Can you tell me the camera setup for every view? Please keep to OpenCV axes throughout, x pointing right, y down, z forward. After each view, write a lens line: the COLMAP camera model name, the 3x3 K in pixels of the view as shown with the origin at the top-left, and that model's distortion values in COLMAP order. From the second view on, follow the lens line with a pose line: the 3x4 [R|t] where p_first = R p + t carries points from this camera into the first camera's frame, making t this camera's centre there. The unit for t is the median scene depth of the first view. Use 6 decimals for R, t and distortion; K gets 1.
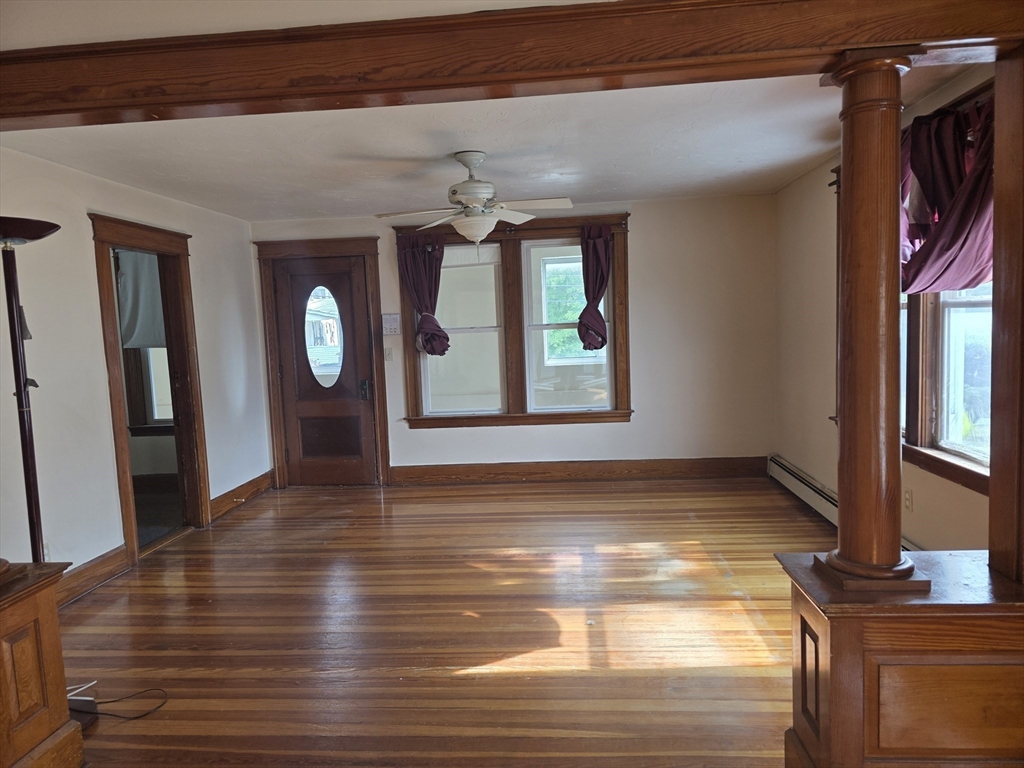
lens RADIAL K [[692.5, 0, 510.9], [0, 692.5, 392.2], [0, 0, 1]] dist [0.062615, -0.064809]
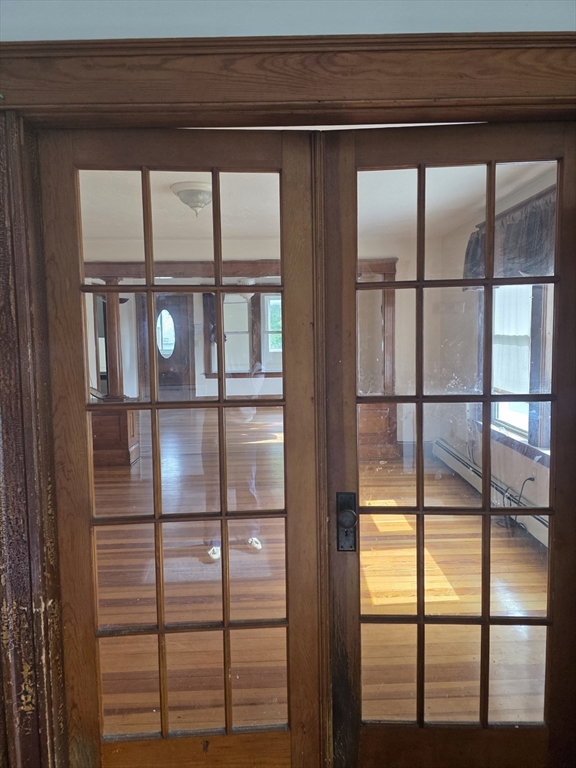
lens RADIAL K [[519.4, 0, 293.0], [0, 519.4, 369.6], [0, 0, 1]] dist [0.062615, -0.064809]
pose [[0.993899, 0.019288, 0.108596, -0.057478], [-0.017311, 0.999667, -0.019122, 0.054043], [-0.108929, 0.017125, 0.993902, -0.639807]]
